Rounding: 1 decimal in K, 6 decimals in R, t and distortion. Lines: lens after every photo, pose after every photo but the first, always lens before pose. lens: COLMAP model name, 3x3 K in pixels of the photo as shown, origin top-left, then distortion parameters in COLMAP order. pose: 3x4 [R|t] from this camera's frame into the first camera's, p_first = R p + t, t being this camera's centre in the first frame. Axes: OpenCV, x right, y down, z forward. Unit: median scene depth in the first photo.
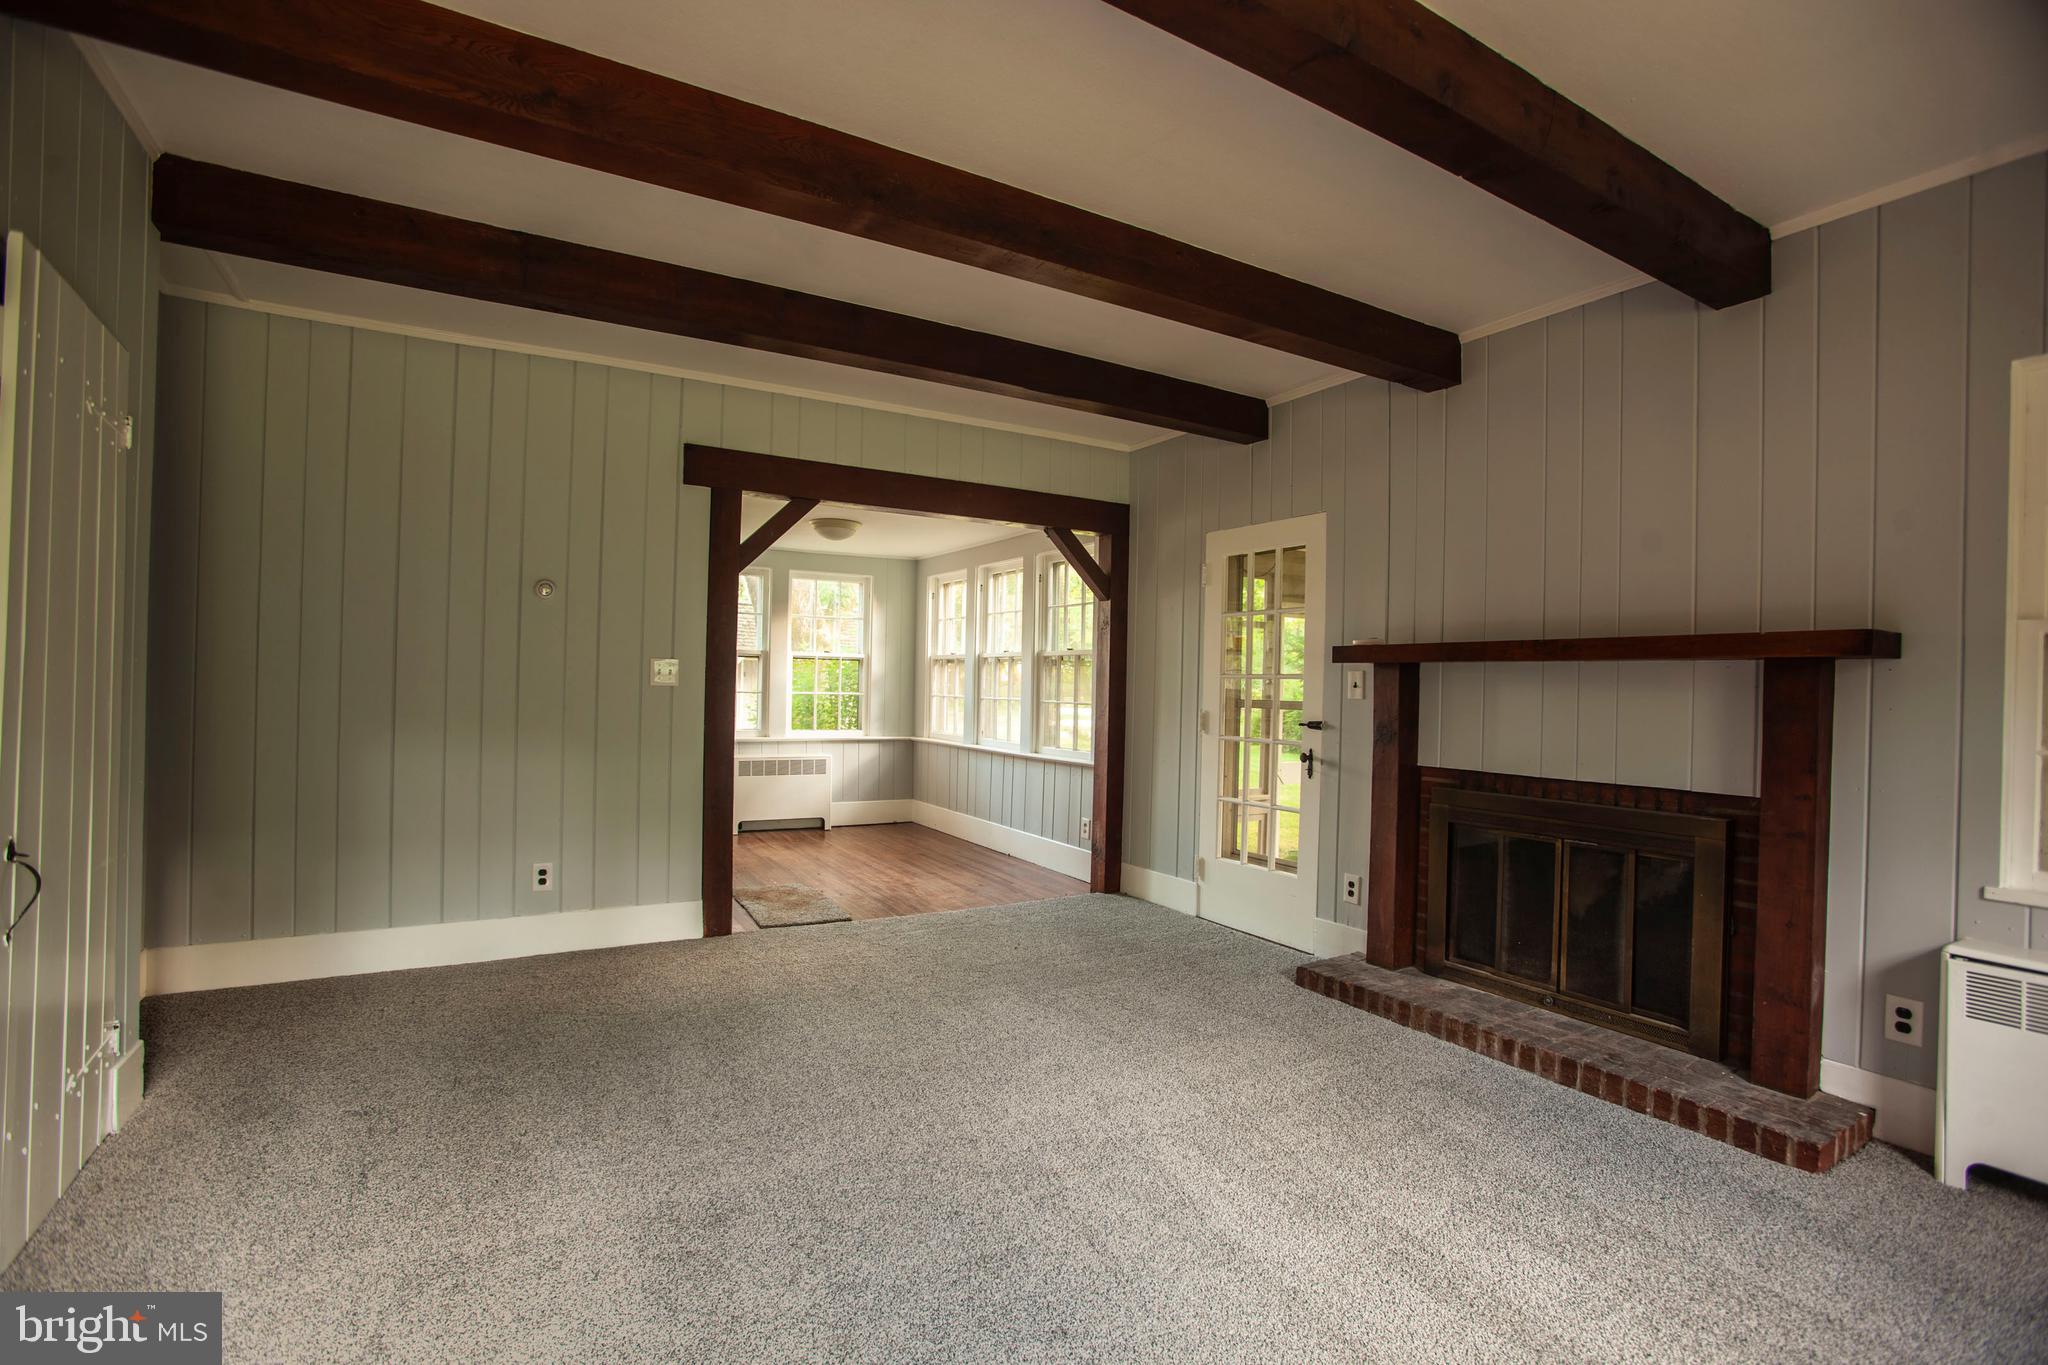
lens RADIAL K [[939.9, 0, 1024.0], [0, 939.9, 682.5], [0, 0, 1]] dist [-0.083038, 0.045916]
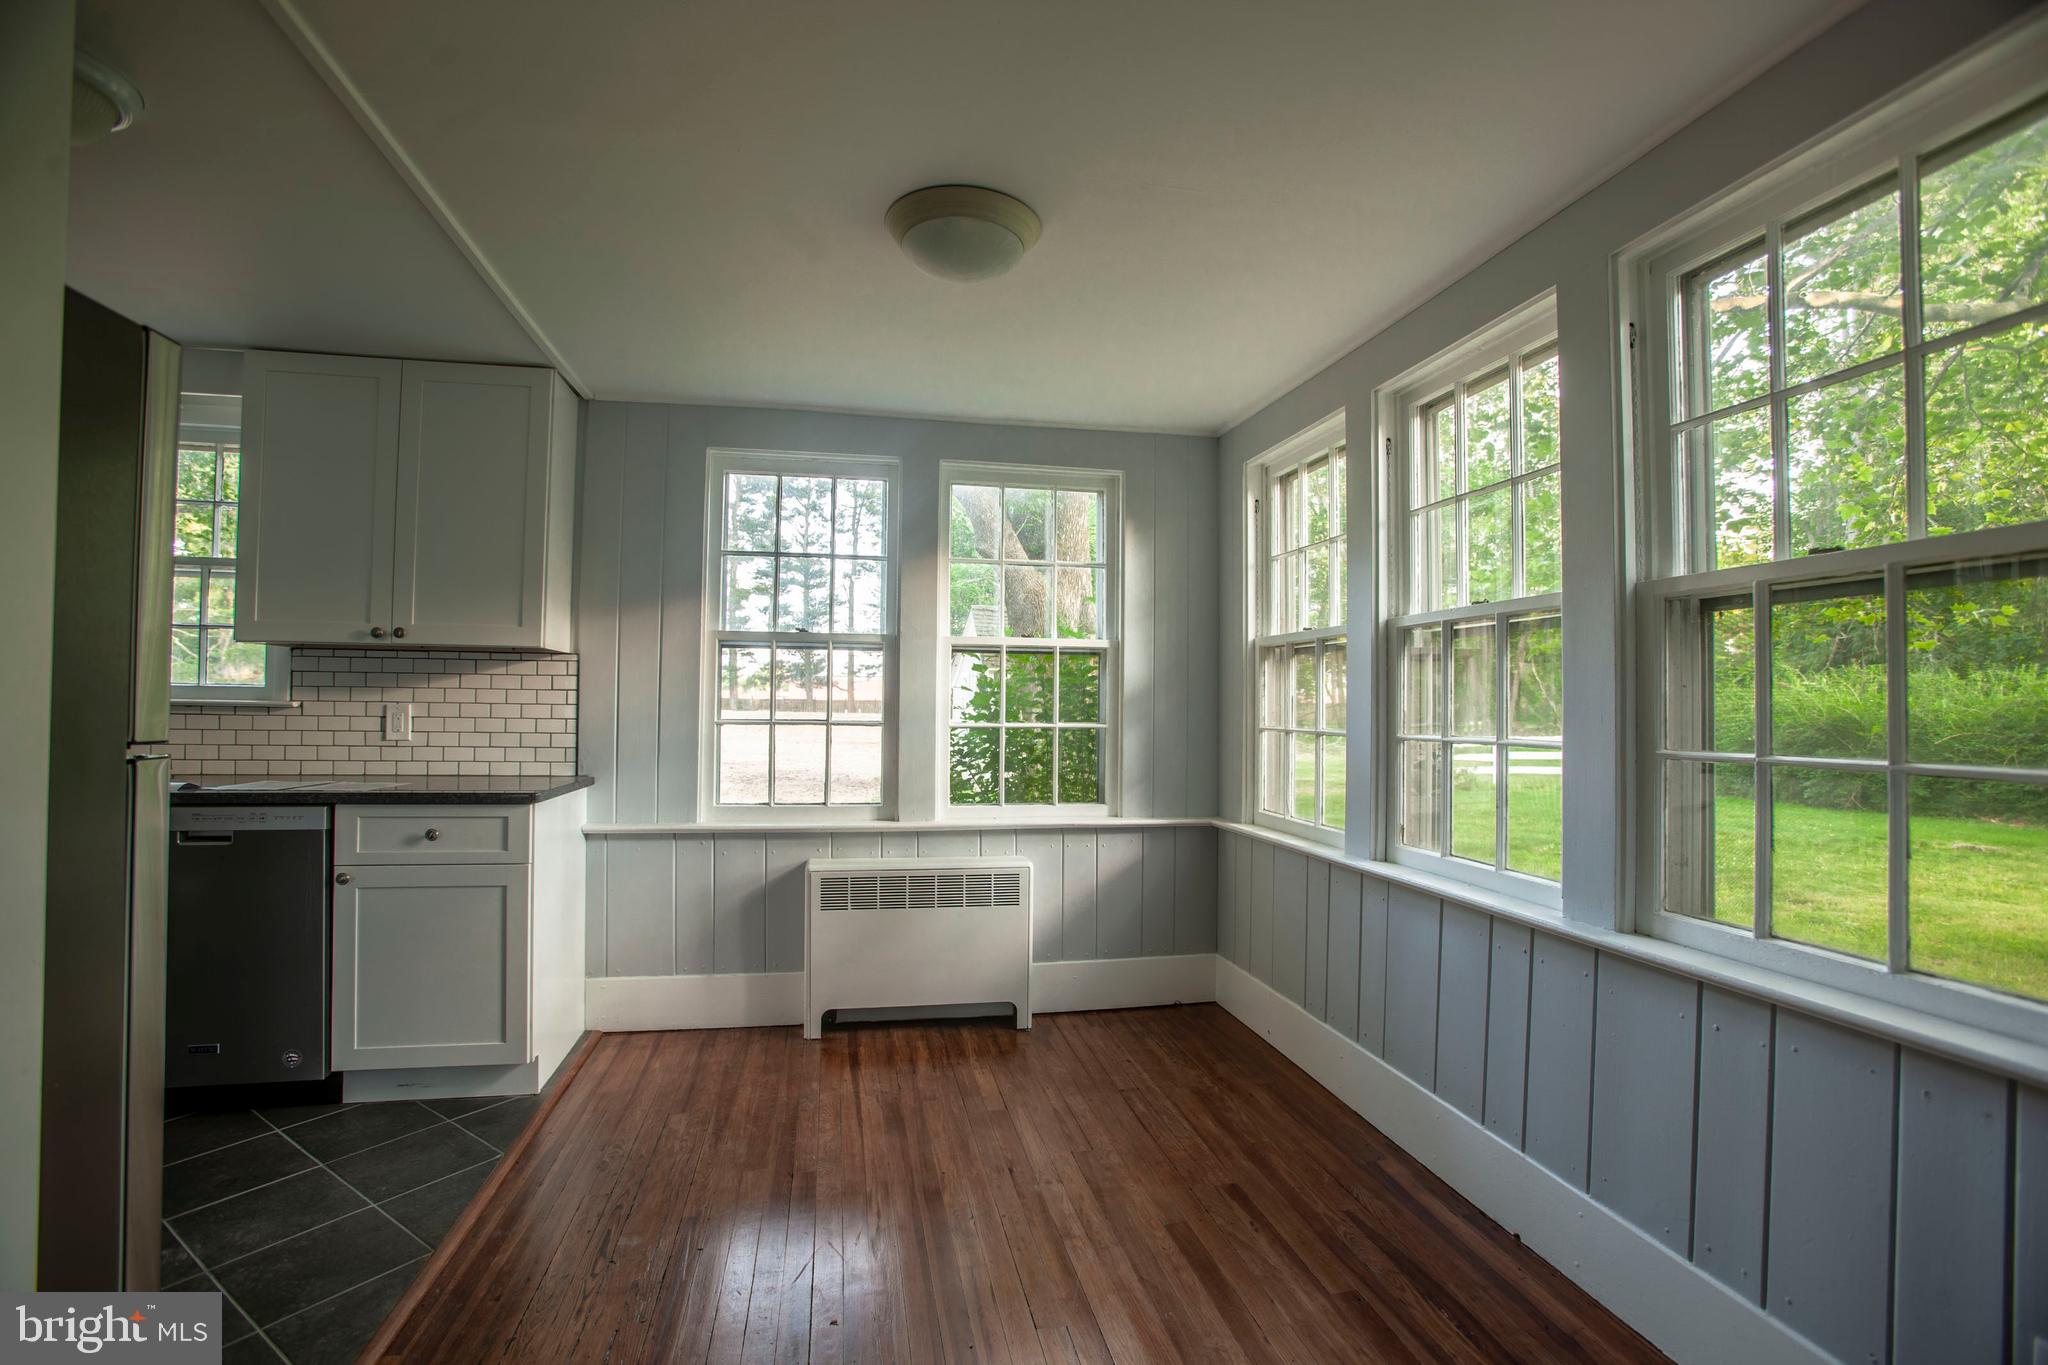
lens RADIAL K [[939.9, 0, 1024.0], [0, 939.9, 682.5], [0, 0, 1]] dist [-0.083038, 0.045916]
pose [[0.945351, -0.018367, -0.325536, -0.061448], [0.011277, 0.999657, -0.023653, 0.001443], [0.325858, 0.018689, 0.945234, 0.571286]]
